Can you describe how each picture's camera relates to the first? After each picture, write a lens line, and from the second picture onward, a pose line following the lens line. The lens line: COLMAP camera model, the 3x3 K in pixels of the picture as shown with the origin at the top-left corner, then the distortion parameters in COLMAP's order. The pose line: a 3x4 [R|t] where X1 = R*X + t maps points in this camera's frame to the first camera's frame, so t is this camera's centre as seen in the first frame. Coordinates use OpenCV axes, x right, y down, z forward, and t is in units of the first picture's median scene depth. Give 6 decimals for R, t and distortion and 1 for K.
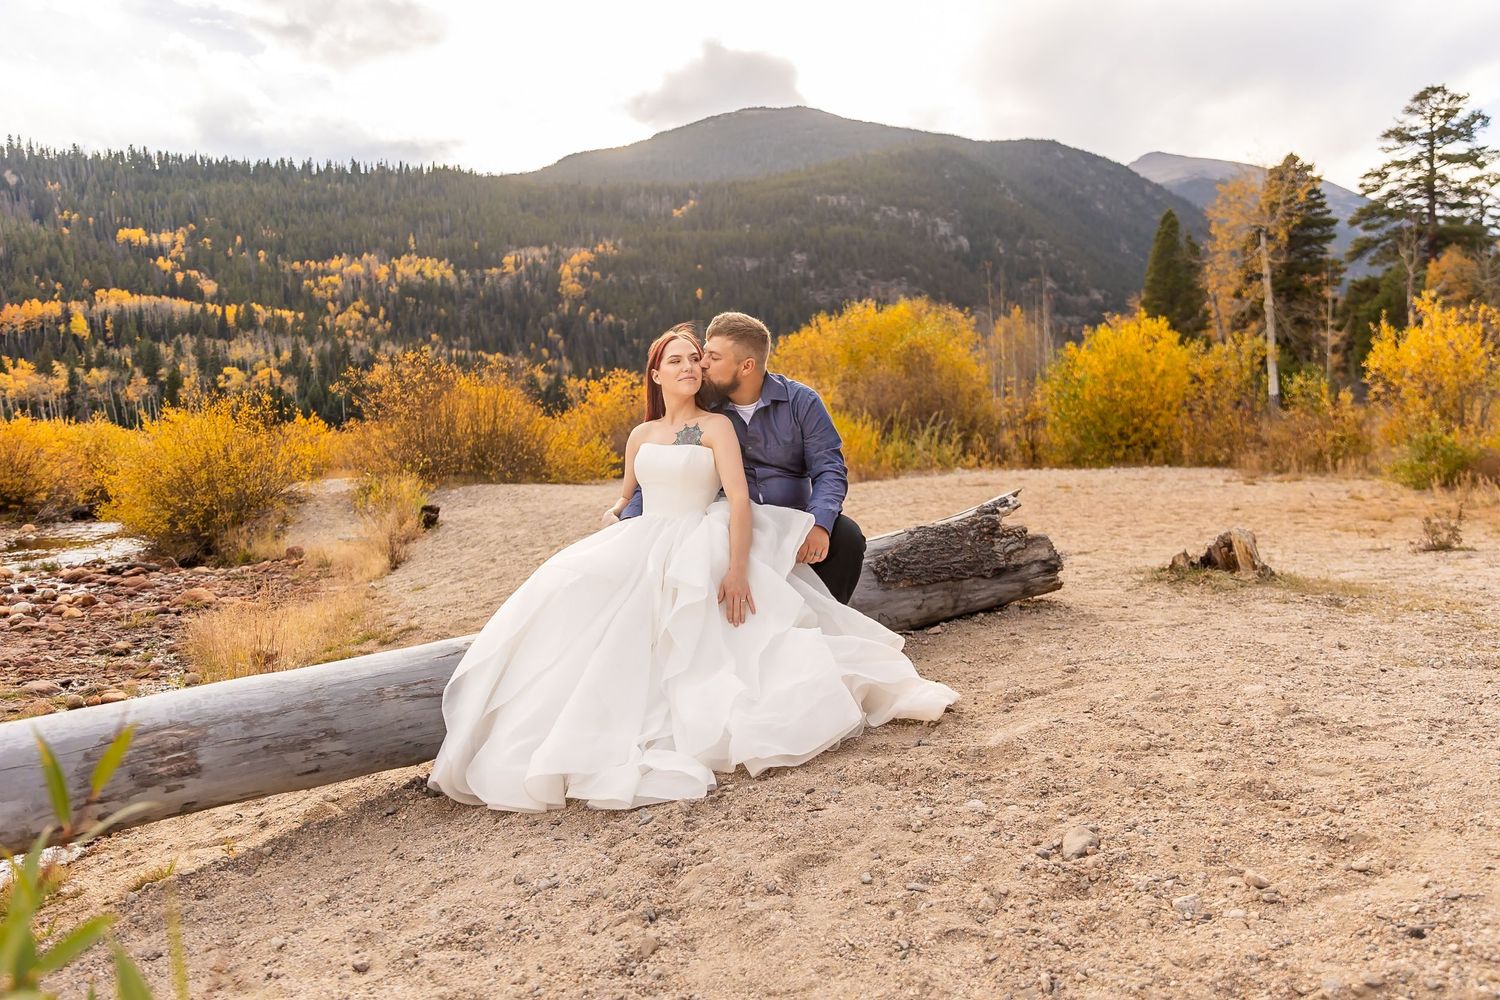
lens RADIAL K [[1003.1, 0, 752.3], [0, 1003.1, 465.5], [0, 0, 1]] dist [-0.000350, 0.006376]
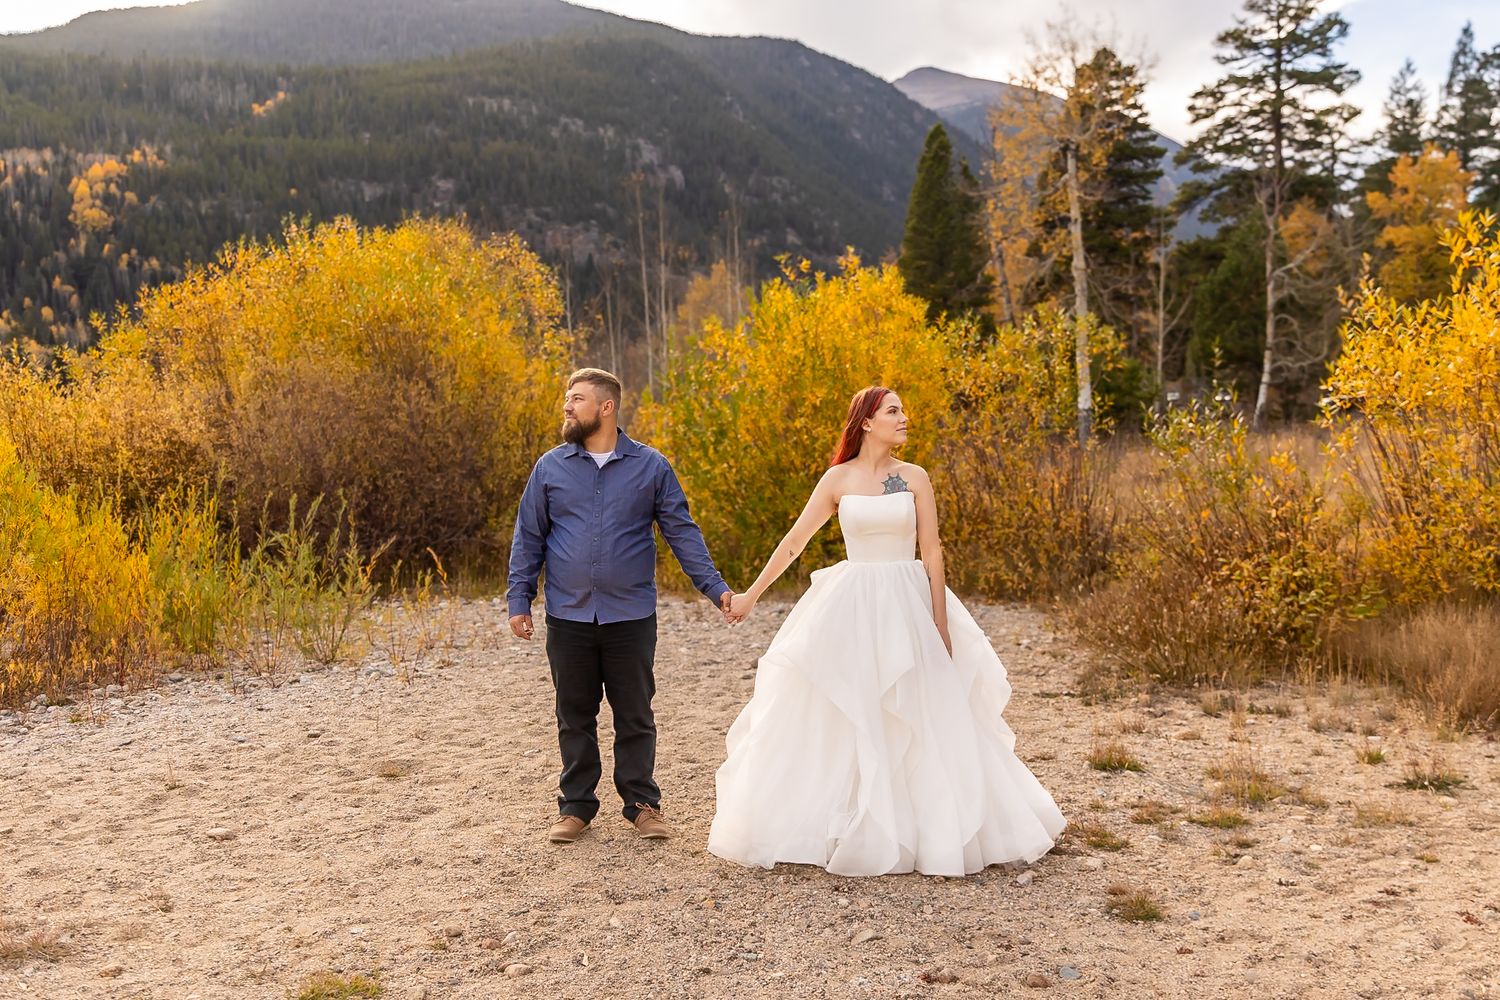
lens RADIAL K [[1329.3, 0, 749.4], [0, 1329.3, 499.3], [0, 0, 1]] dist [0.007890, 0.001151]
pose [[0.970033, -0.006405, 0.242890, 0.069791], [0.002197, 0.999843, 0.017592, -0.018580], [-0.242965, -0.016531, 0.969894, 0.150901]]
